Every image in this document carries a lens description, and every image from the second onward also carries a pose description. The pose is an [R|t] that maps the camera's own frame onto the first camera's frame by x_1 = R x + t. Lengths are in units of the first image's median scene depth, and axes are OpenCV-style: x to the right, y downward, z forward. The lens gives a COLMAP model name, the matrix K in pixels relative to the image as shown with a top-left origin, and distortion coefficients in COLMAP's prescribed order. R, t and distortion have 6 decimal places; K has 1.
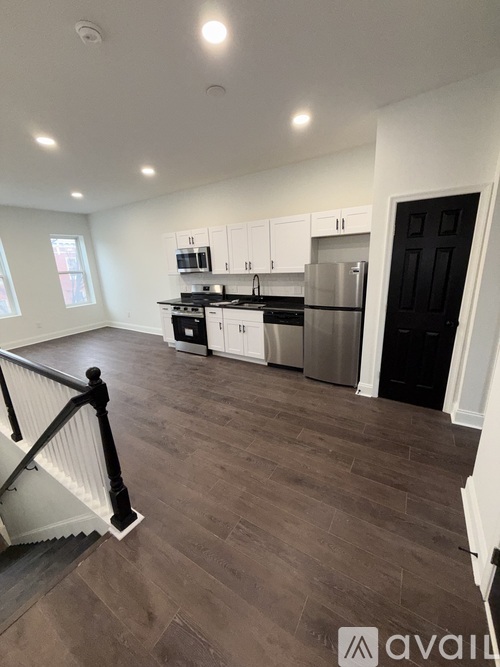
lens RADIAL K [[267.1, 0, 249.1], [0, 267.1, 333.2], [0, 0, 1]] dist [0.002723, -0.000262]
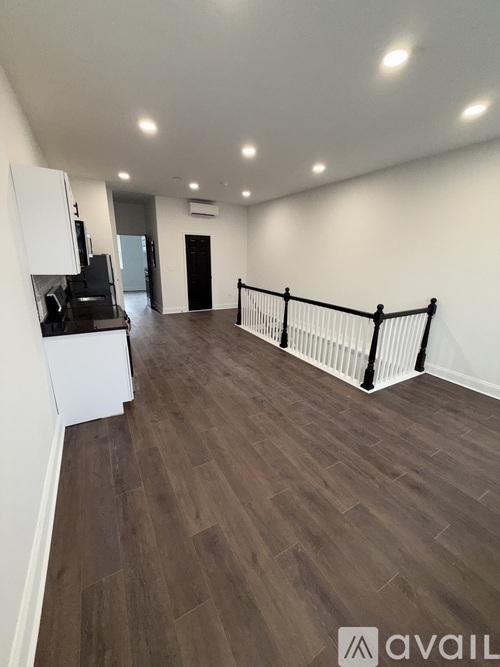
lens RADIAL K [[267.1, 0, 245.7], [0, 267.1, 332.3], [0, 0, 1]] dist [0.002723, -0.000262]
pose [[-0.876737, -0.109108, 0.468432, -0.944824], [0.146080, 0.867516, 0.475474, -0.381176], [-0.458250, 0.485294, -0.744645, 1.564572]]
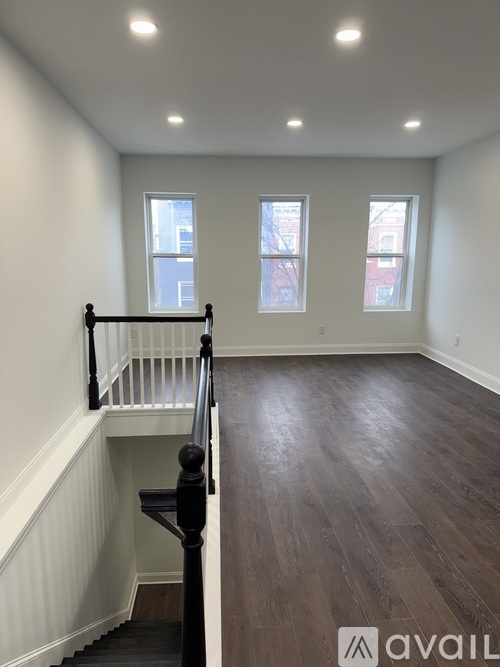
lens RADIAL K [[468.4, 0, 249.1], [0, 468.4, 339.4], [0, 0, 1]] dist [0.044517, -0.052928]
pose [[0.595628, 0.195132, -0.779199, 0.037898], [-0.240851, 0.968797, 0.058504, -0.046942], [0.766302, 0.152824, 0.624040, 0.187986]]
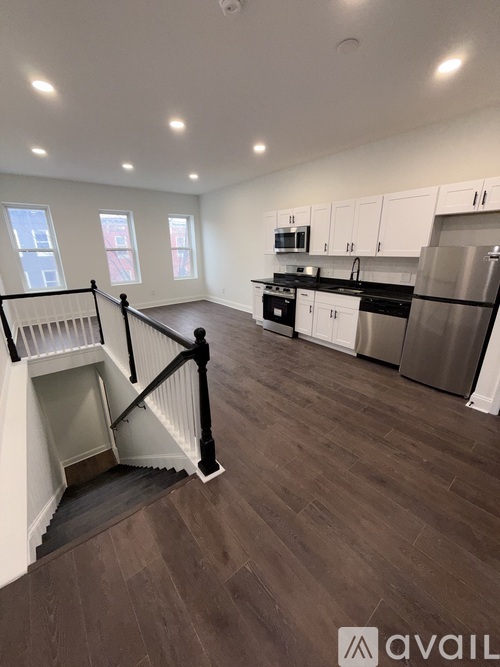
lens RADIAL K [[267.1, 0, 248.8], [0, 267.1, 333.2], [0, 0, 1]] dist [0.002723, -0.000262]
pose [[0.945786, 0.133910, -0.295901, -0.021717], [-0.117303, 0.990390, 0.073266, 0.016305], [0.302868, -0.034584, 0.952405, 0.000827]]
